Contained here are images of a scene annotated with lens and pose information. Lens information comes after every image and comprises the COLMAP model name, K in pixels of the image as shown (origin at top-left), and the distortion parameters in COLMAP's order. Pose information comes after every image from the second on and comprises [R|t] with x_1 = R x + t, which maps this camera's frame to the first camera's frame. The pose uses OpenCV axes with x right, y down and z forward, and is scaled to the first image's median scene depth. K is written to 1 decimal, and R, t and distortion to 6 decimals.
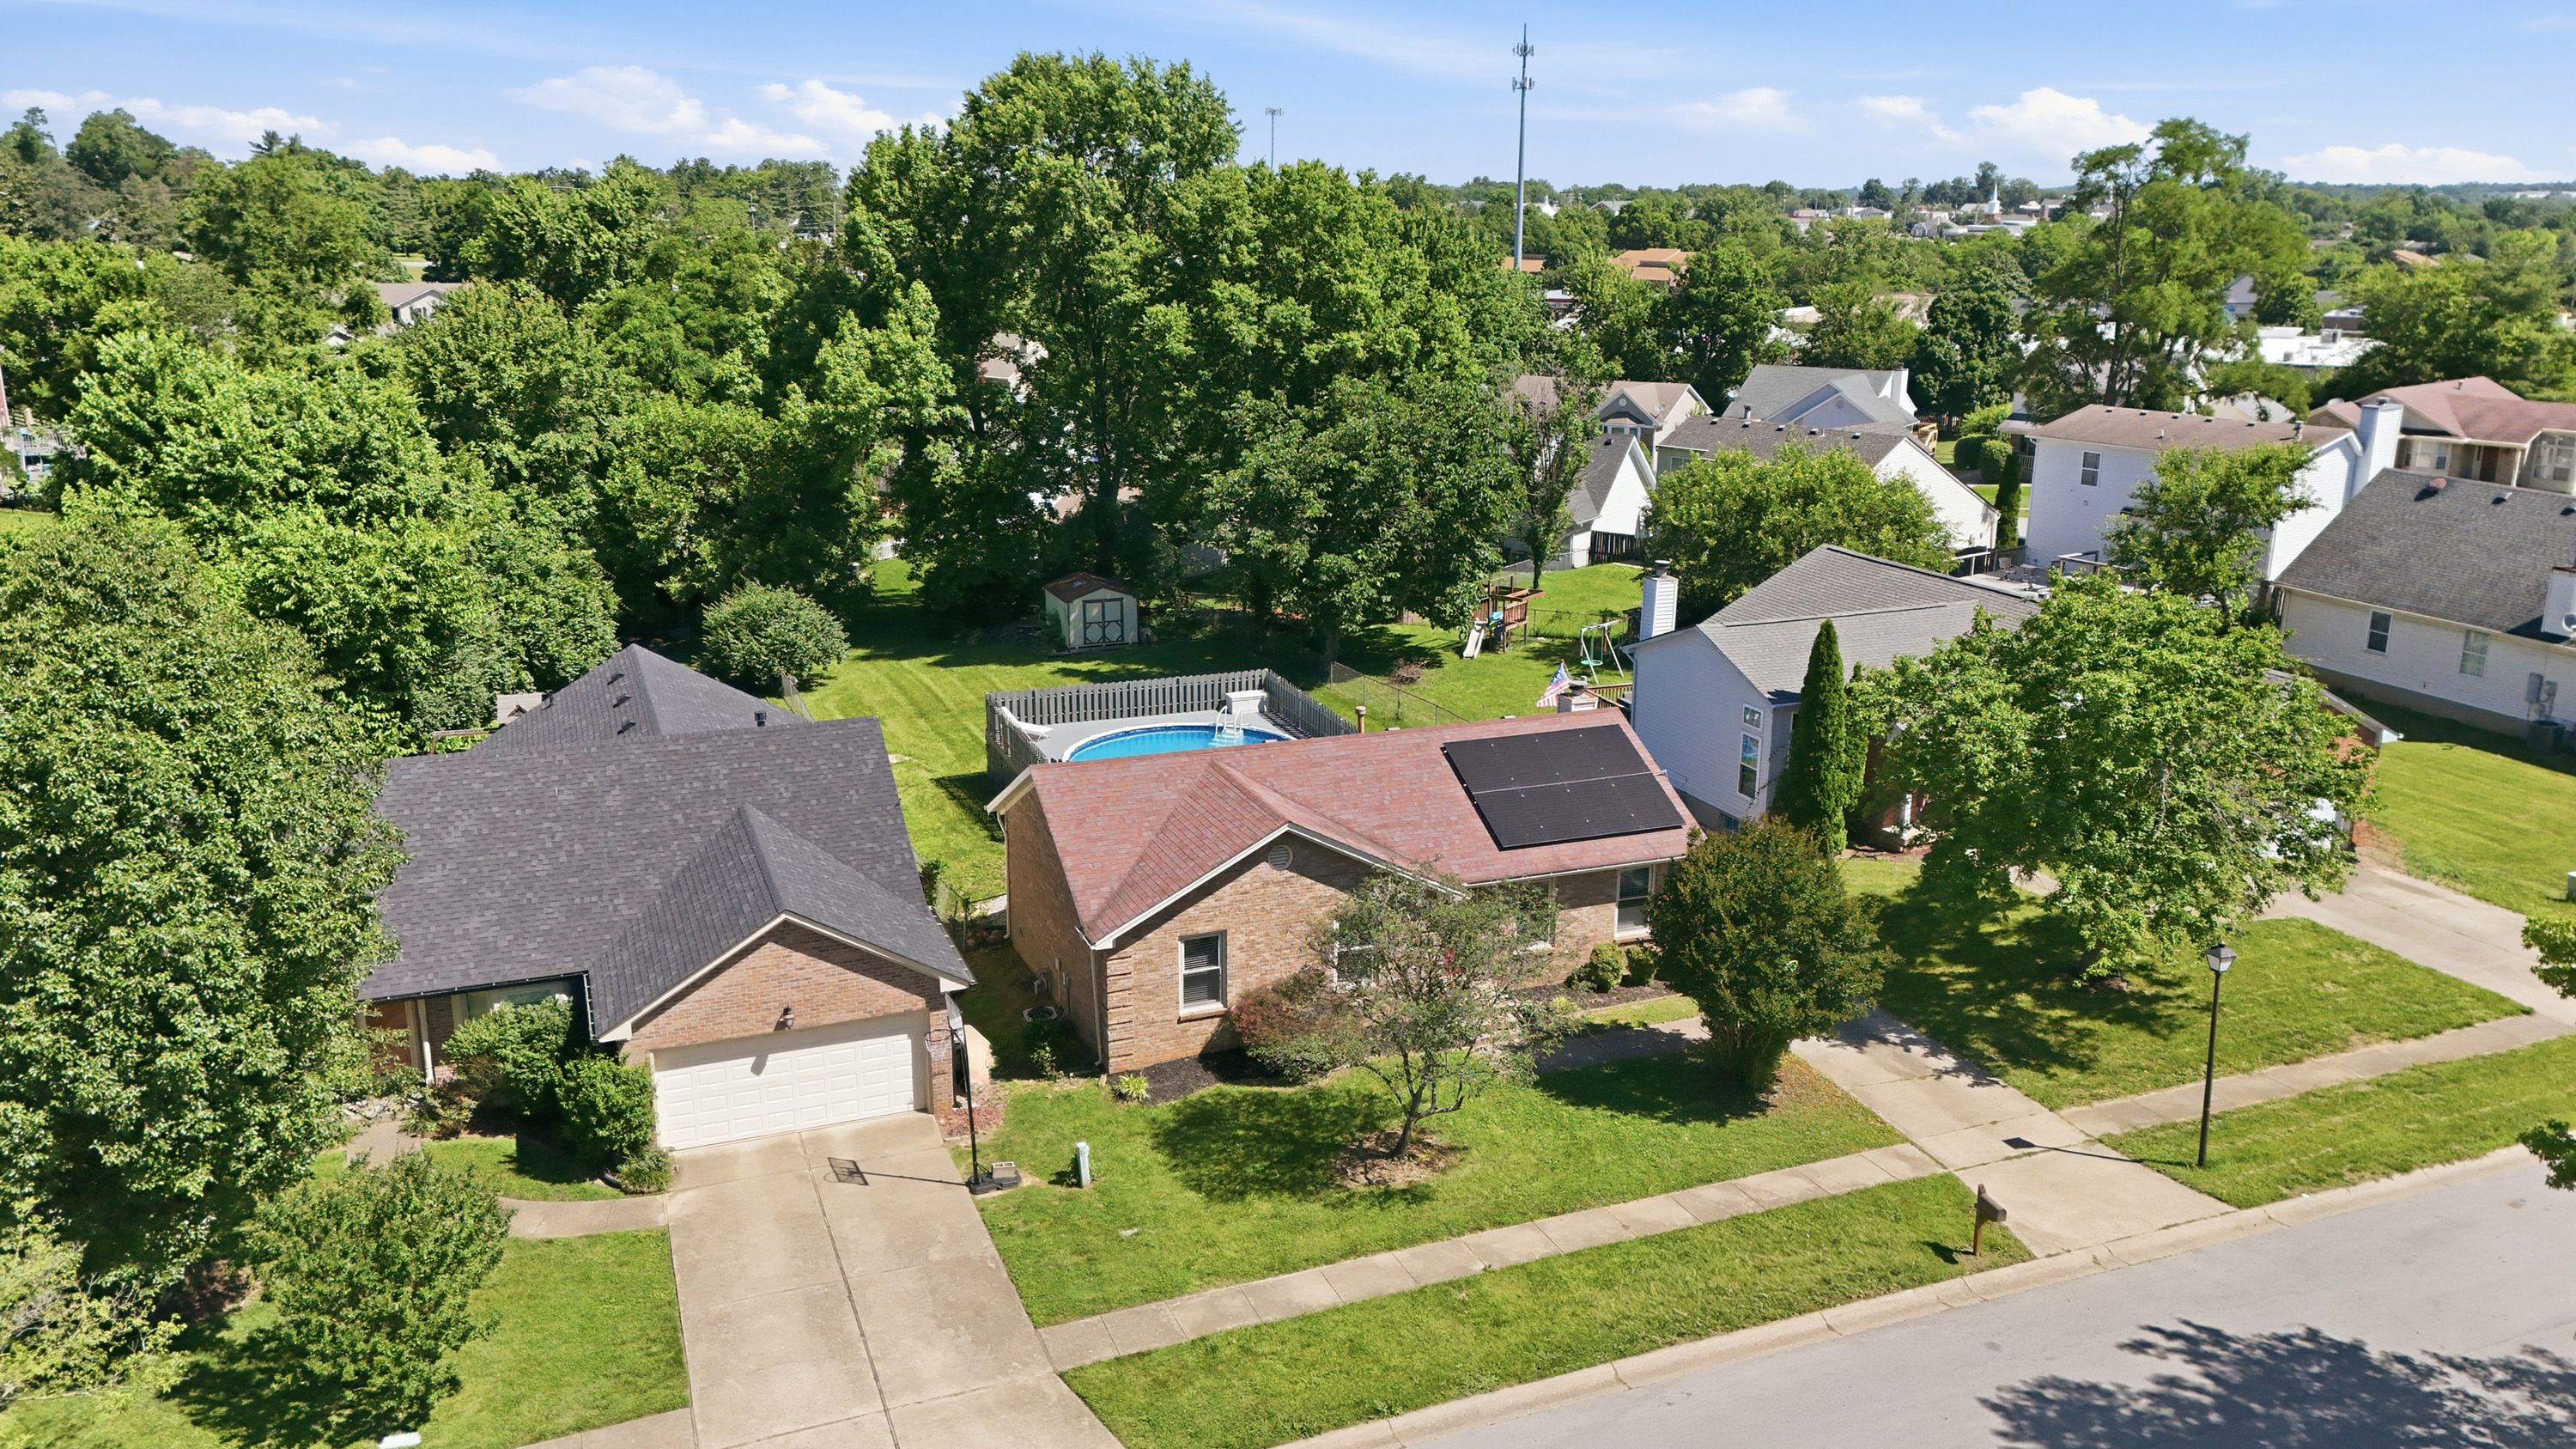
lens RADIAL K [[1913.9, 0, 1282.1], [0, 1913.9, 723.5], [0, 0, 1]] dist [0.097012, -0.110857]
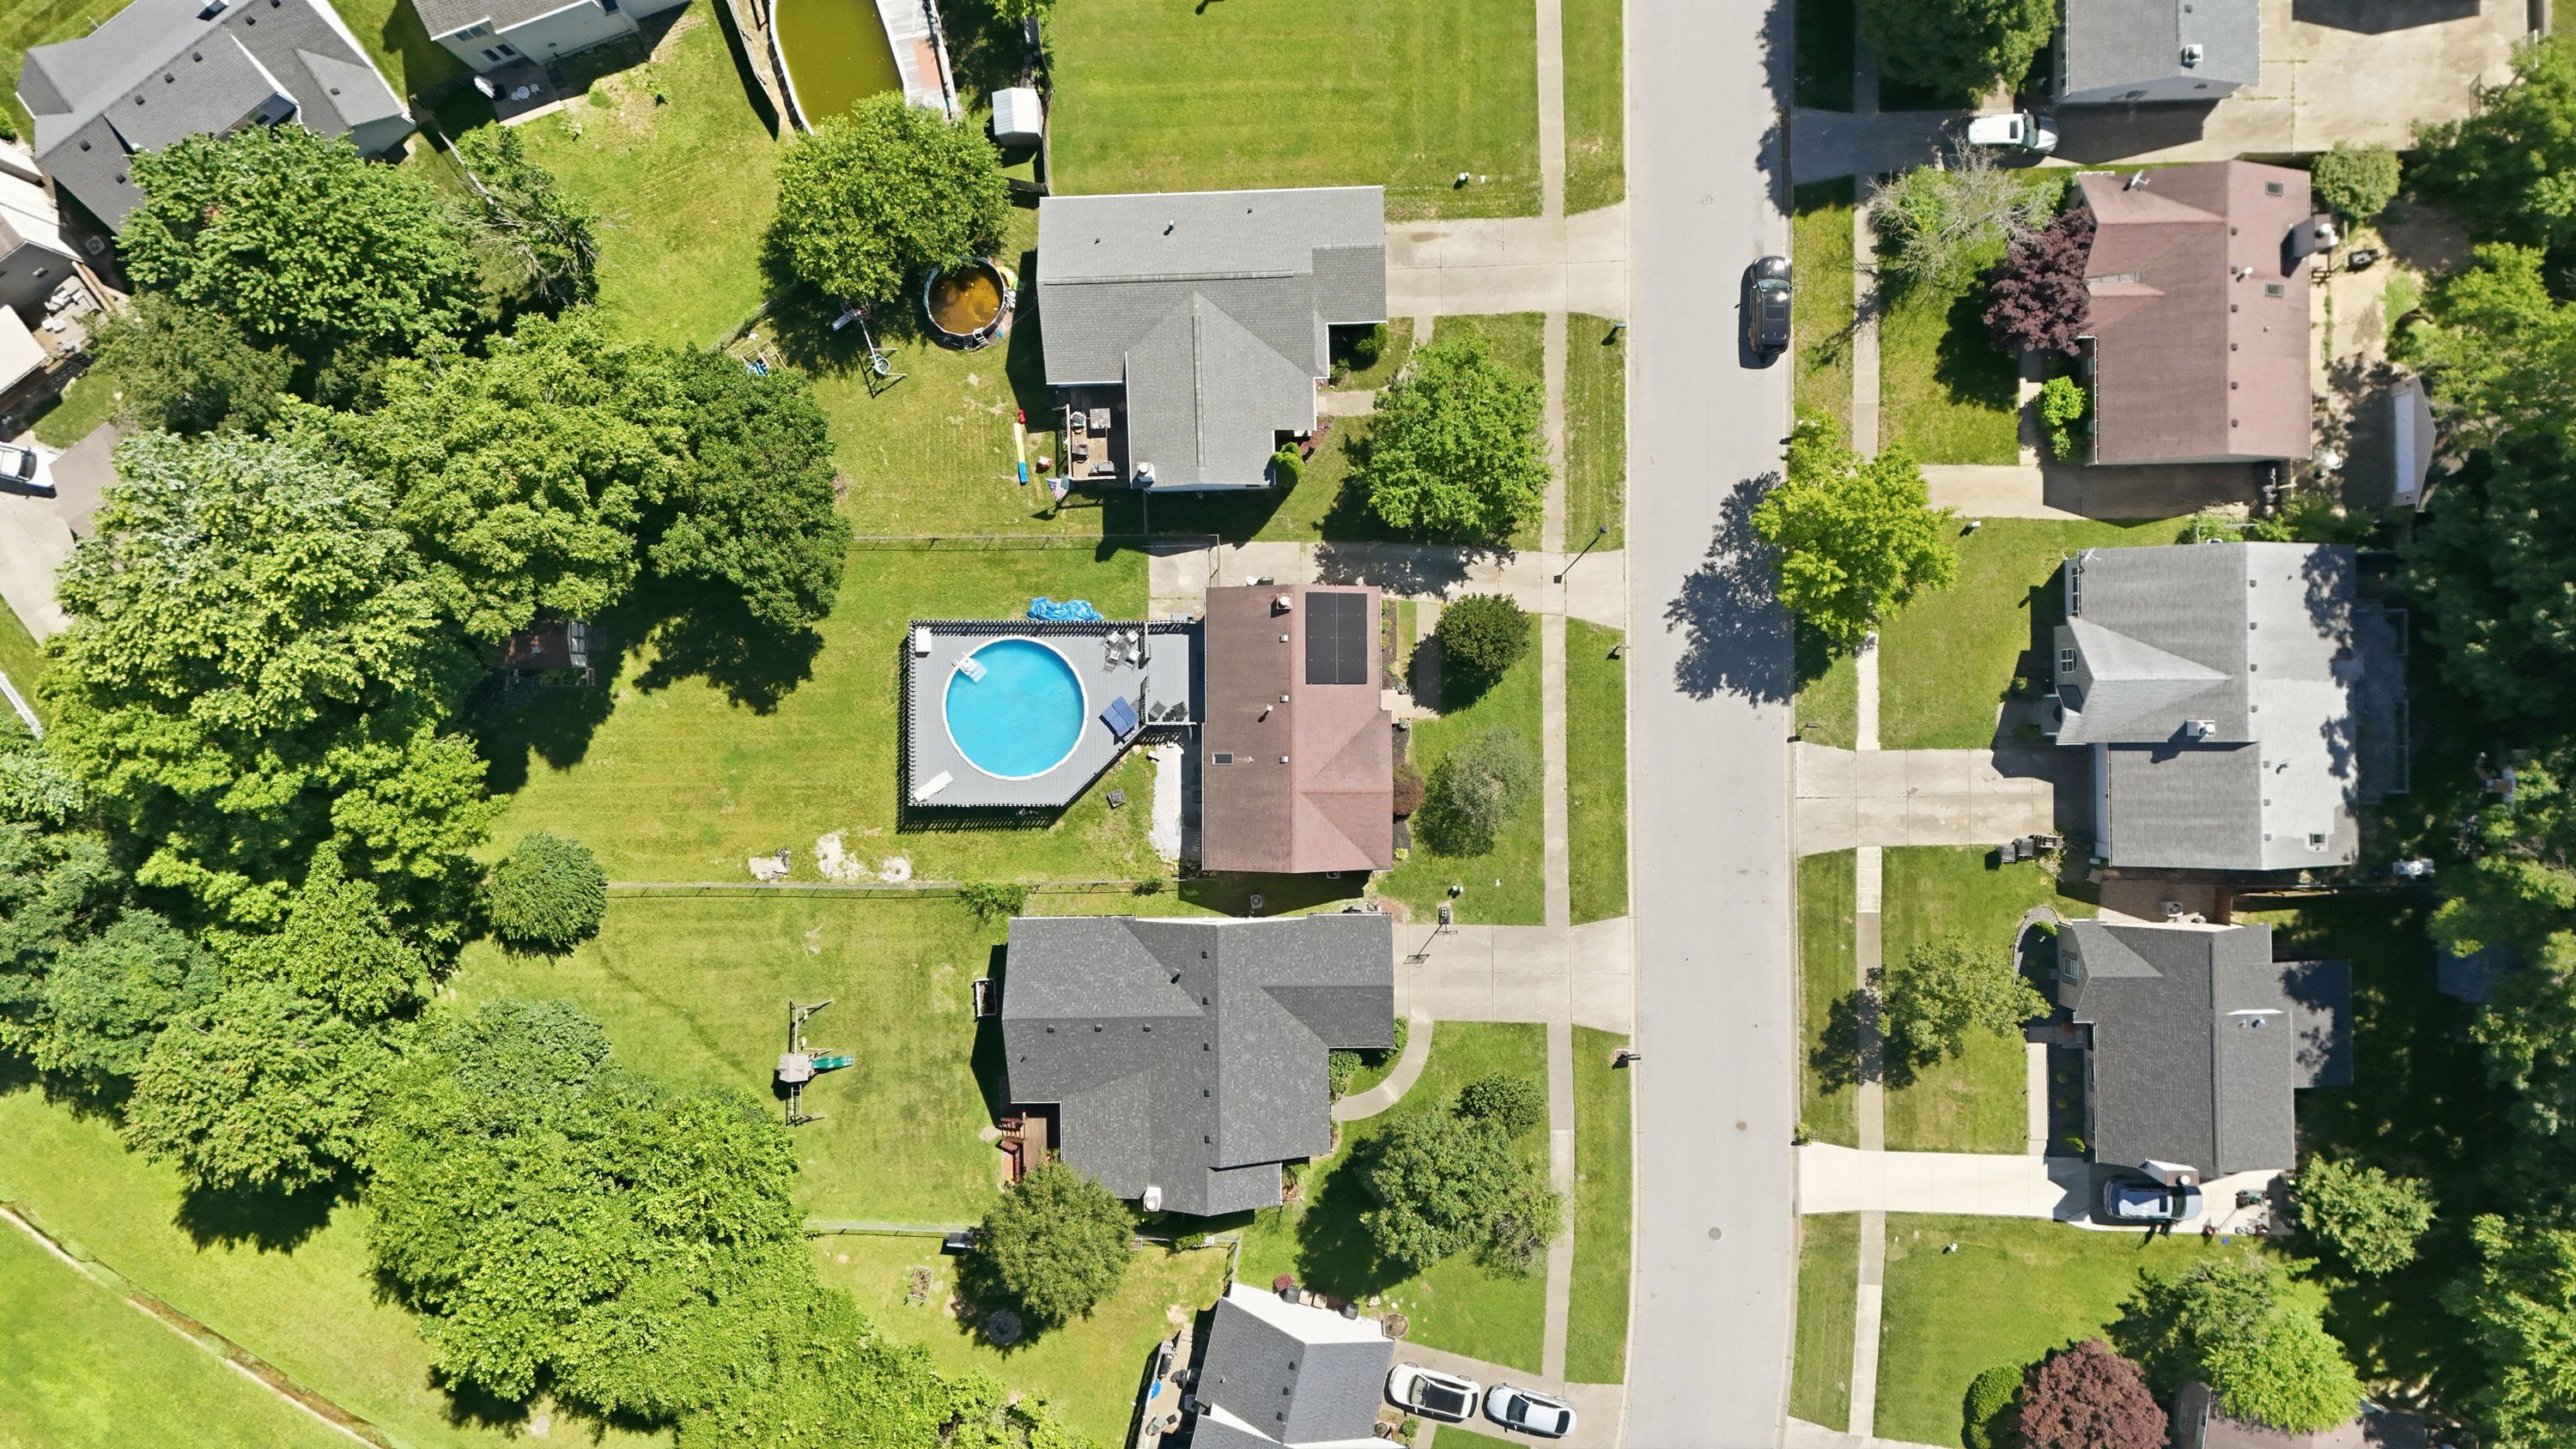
lens RADIAL K [[1909.4, 0, 1279.4], [0, 1909.4, 712.5], [0, 0, 1]] dist [0.114427, -0.194929]
pose [[0.354002, -0.934989, -0.021893, 0.058493], [0.285198, 0.085628, 0.954636, -1.345906], [-0.890699, -0.344186, 0.296969, 0.238094]]
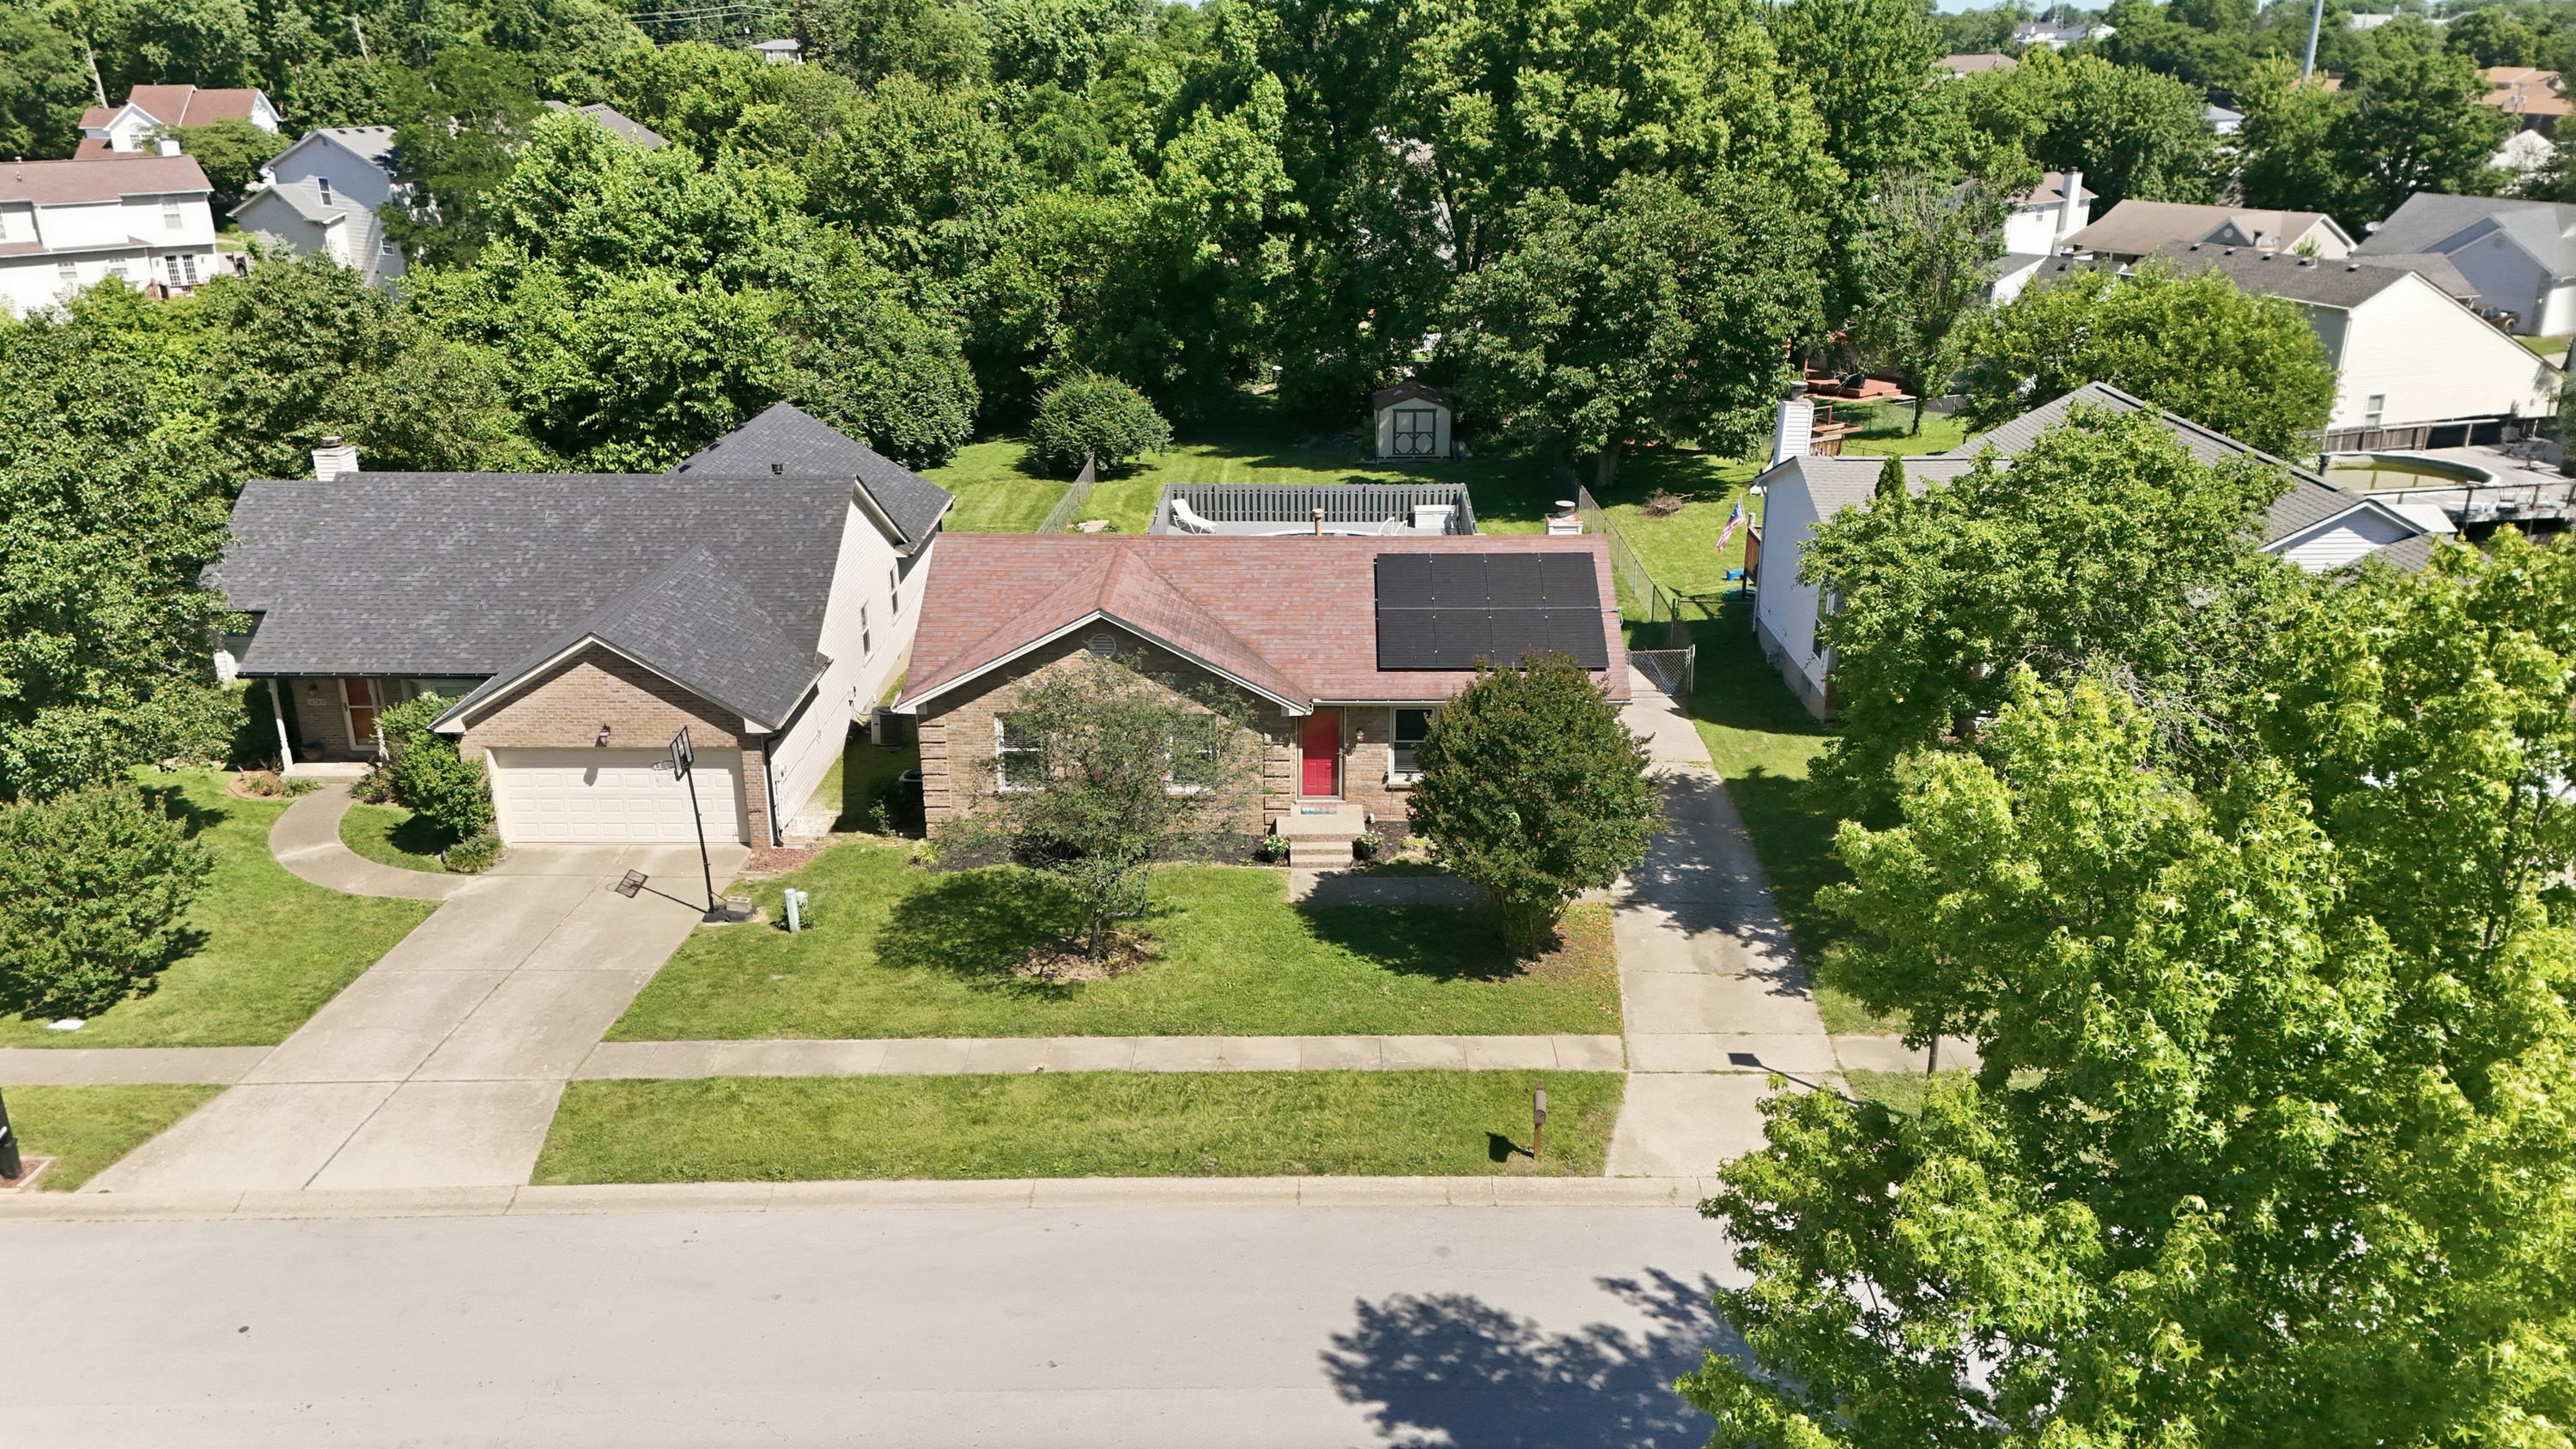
lens RADIAL K [[1887.3, 0, 1288.0], [0, 1887.3, 724.5], [0, 0, 1]] dist [0.085083, -0.093064]
pose [[0.927533, 0.123626, -0.352703, 0.244714], [-0.092930, 0.990357, 0.102746, 0.001673], [0.362004, -0.062523, 0.930077, 0.082902]]
